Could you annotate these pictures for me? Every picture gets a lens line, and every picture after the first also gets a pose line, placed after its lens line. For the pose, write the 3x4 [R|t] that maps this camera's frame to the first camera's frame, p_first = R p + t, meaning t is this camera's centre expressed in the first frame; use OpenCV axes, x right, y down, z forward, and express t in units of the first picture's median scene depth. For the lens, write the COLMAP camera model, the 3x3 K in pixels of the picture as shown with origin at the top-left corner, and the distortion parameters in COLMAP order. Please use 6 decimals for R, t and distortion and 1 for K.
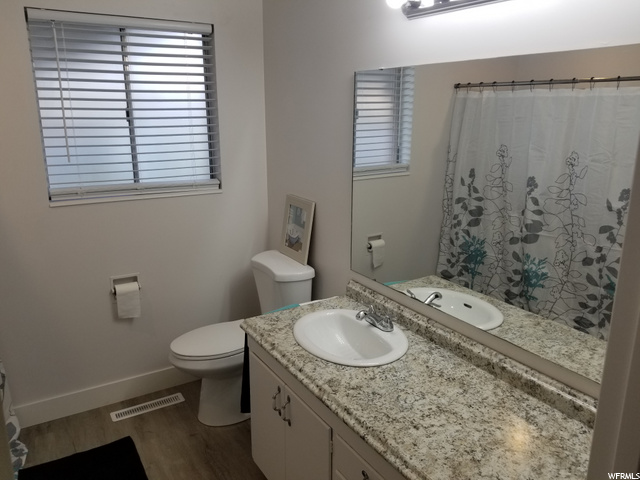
lens RADIAL K [[495.9, 0, 316.6], [0, 495.9, 239.1], [0, 0, 1]] dist [0.088428, -0.125489]
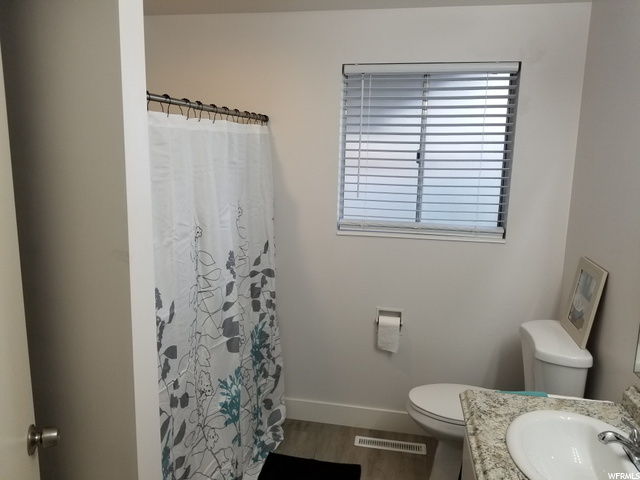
lens RADIAL K [[495.9, 0, 316.6], [0, 495.9, 239.1], [0, 0, 1]] dist [0.088428, -0.125489]
pose [[0.739575, 0.134699, -0.659458, 0.166582], [-0.187842, 0.982148, -0.010052, -0.030733], [0.646331, 0.131308, 0.751674, 0.112976]]
